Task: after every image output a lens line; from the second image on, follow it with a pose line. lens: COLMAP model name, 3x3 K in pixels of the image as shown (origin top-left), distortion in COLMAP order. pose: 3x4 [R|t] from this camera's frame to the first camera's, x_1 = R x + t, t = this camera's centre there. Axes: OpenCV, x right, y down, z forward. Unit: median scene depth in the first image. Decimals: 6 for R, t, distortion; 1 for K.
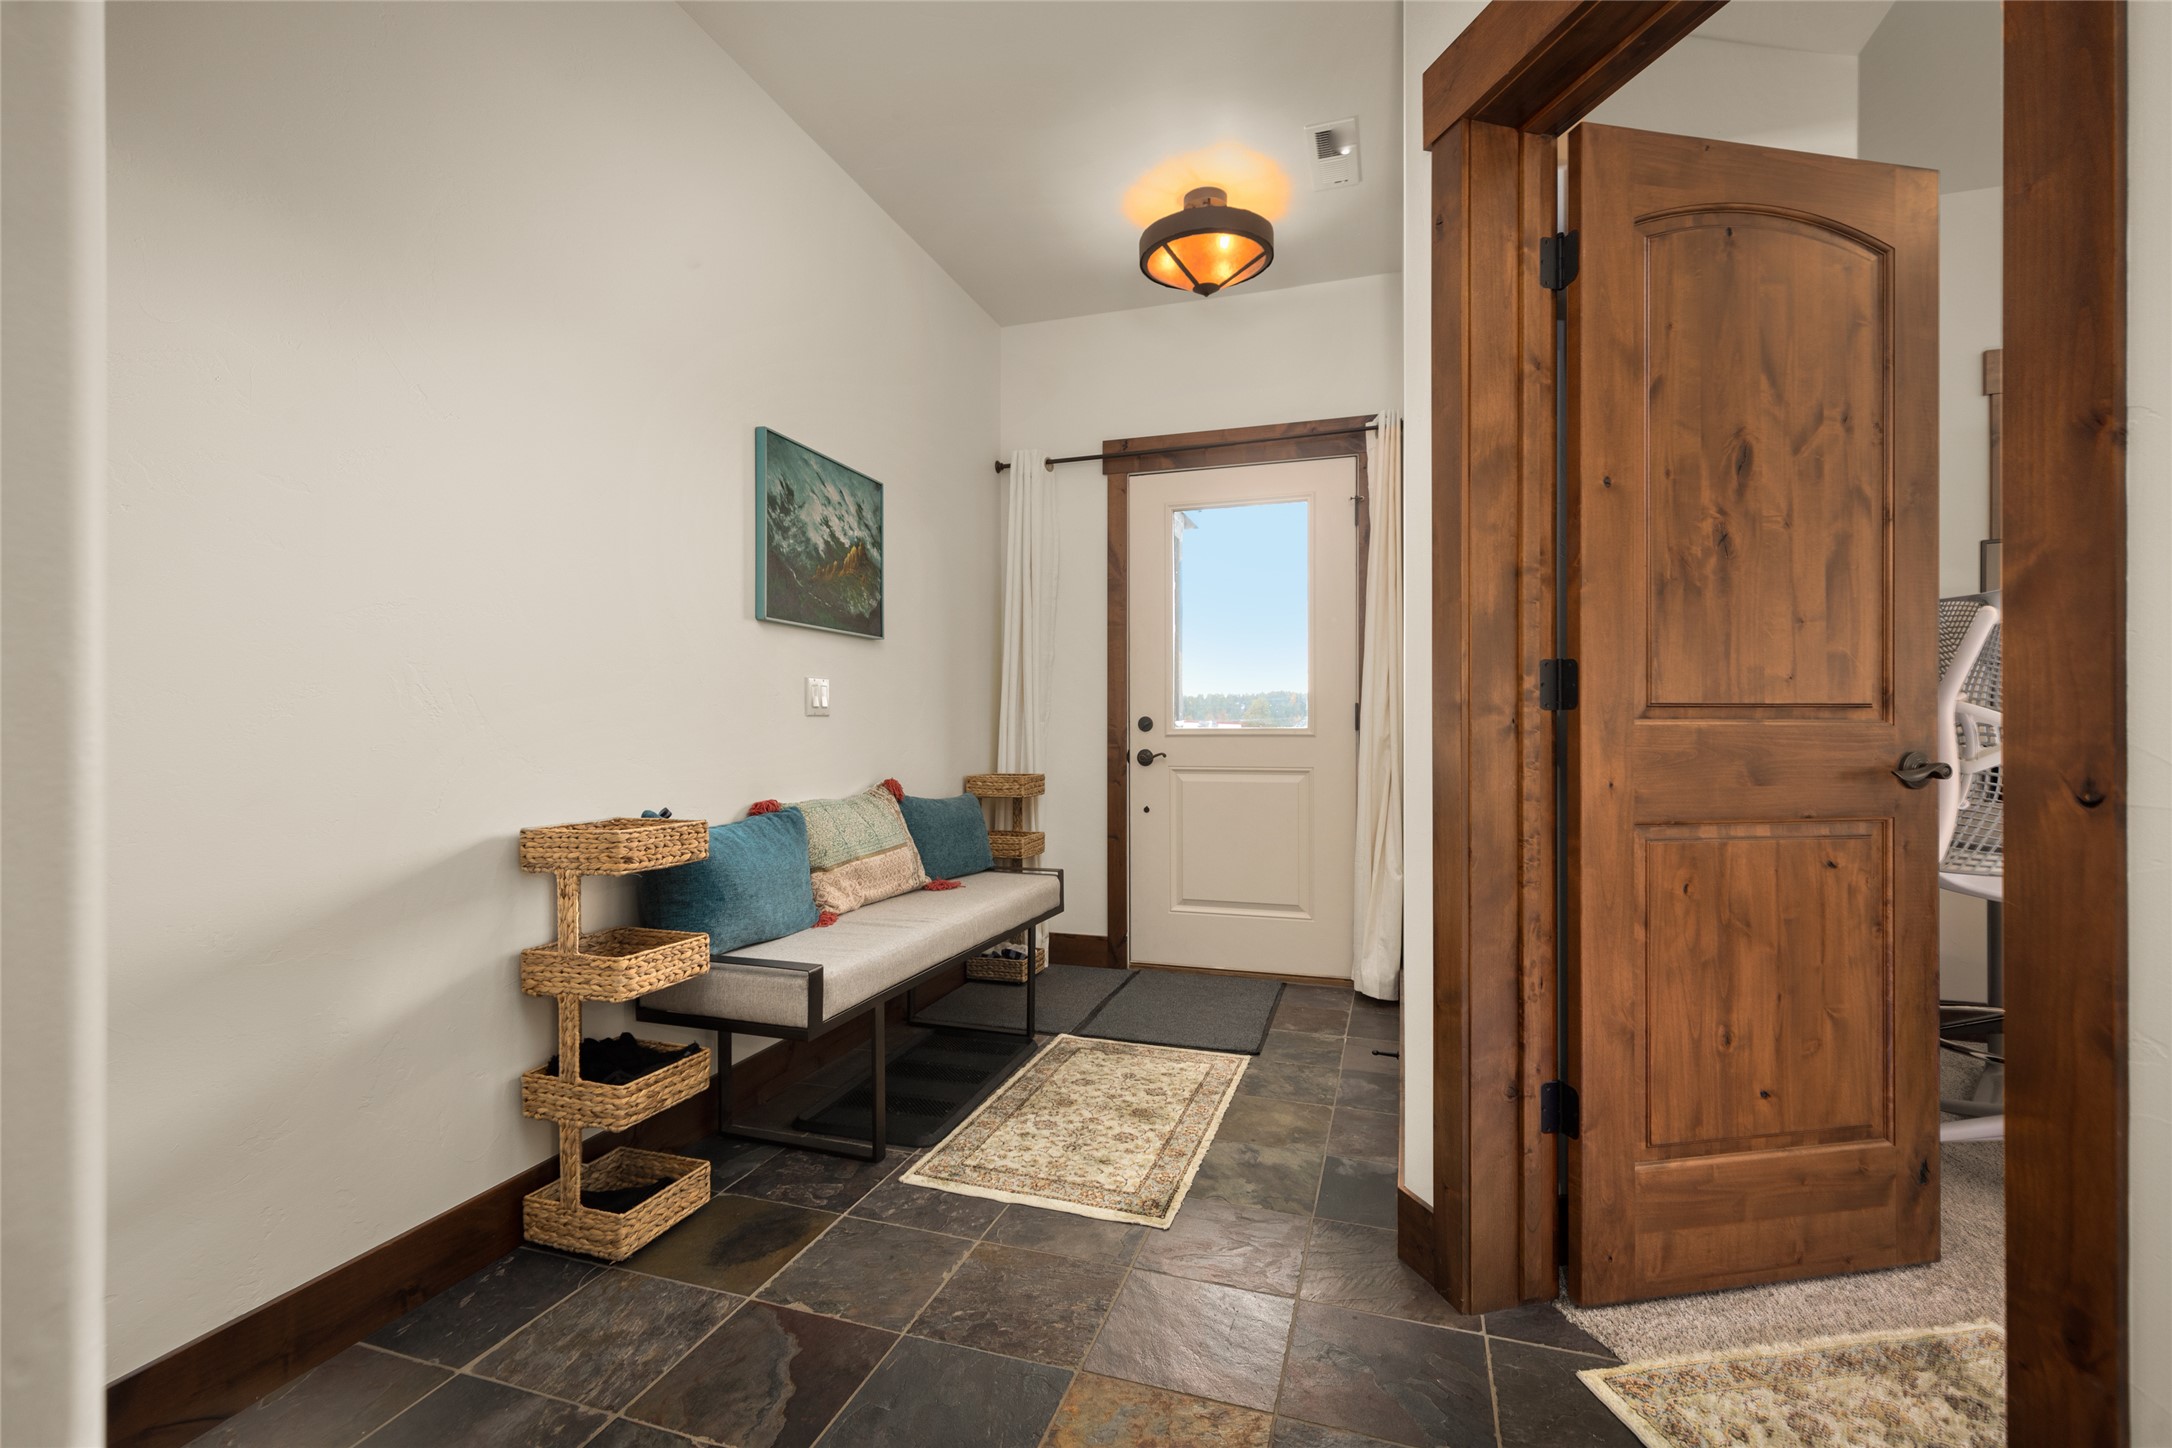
lens RADIAL K [[962.1, 0, 1086.0], [0, 962.1, 724.0], [0, 0, 1]] dist [0.004579, 0.000908]
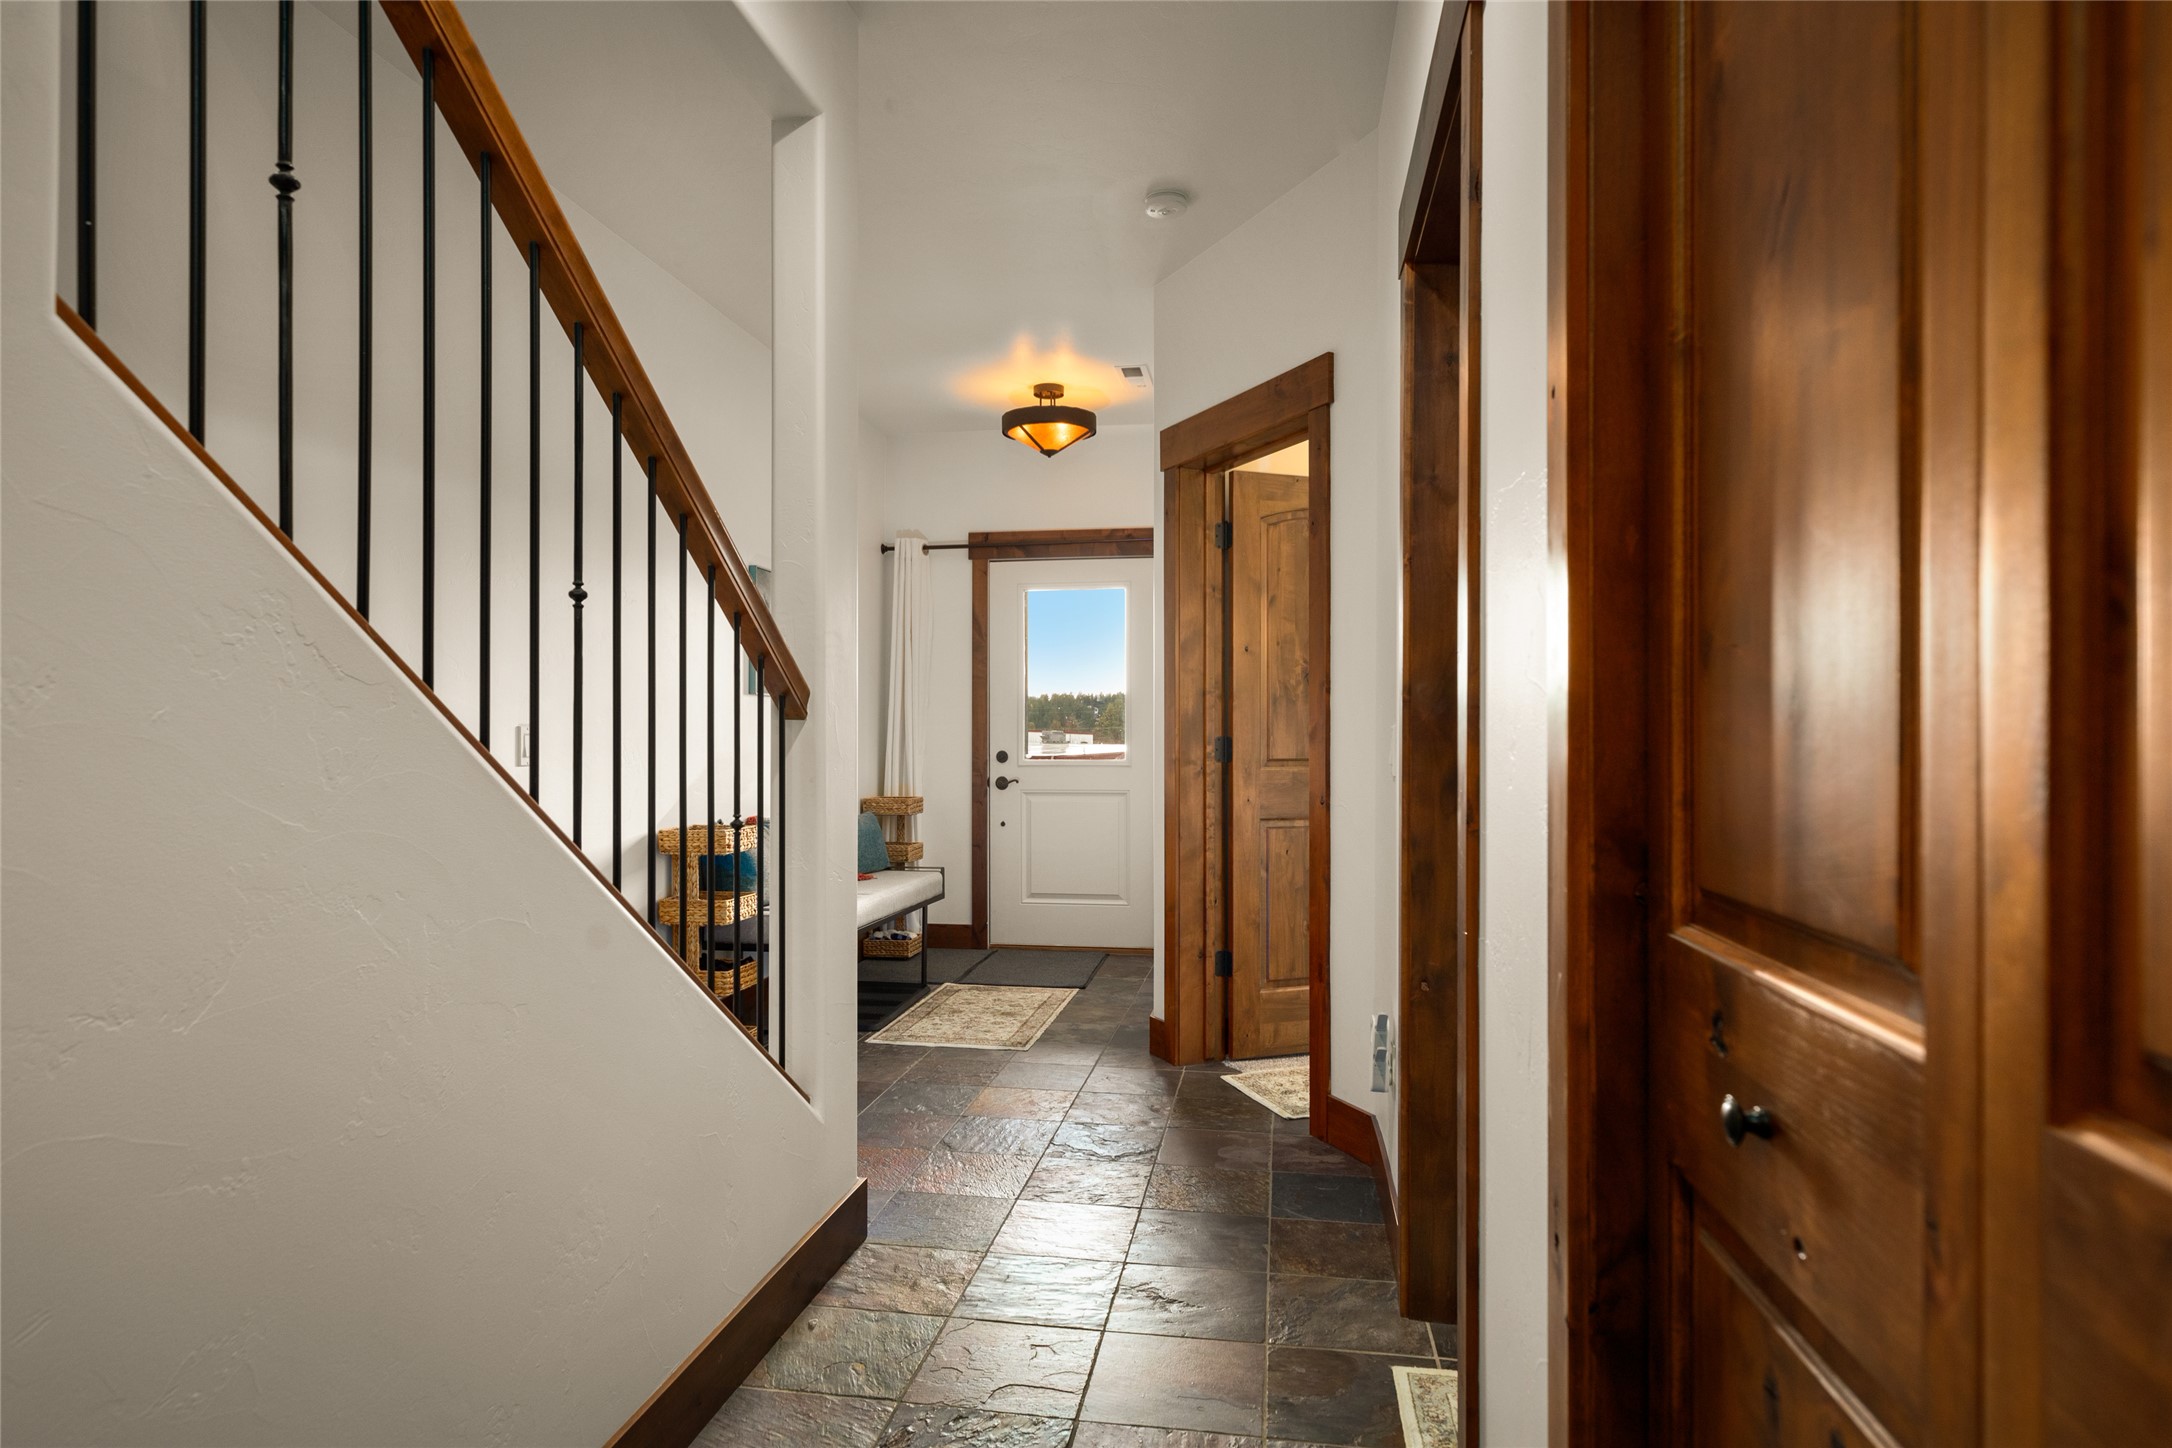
lens RADIAL K [[1157.9, 0, 1074.9], [0, 1157.9, 709.6], [0, 0, 1]] dist [0.003912, 0.001041]
pose [[0.989565, 0.003211, 0.144049, -0.116156], [-0.000098, 0.999766, -0.021610, -0.052893], [-0.144085, 0.021370, 0.989335, -0.967975]]
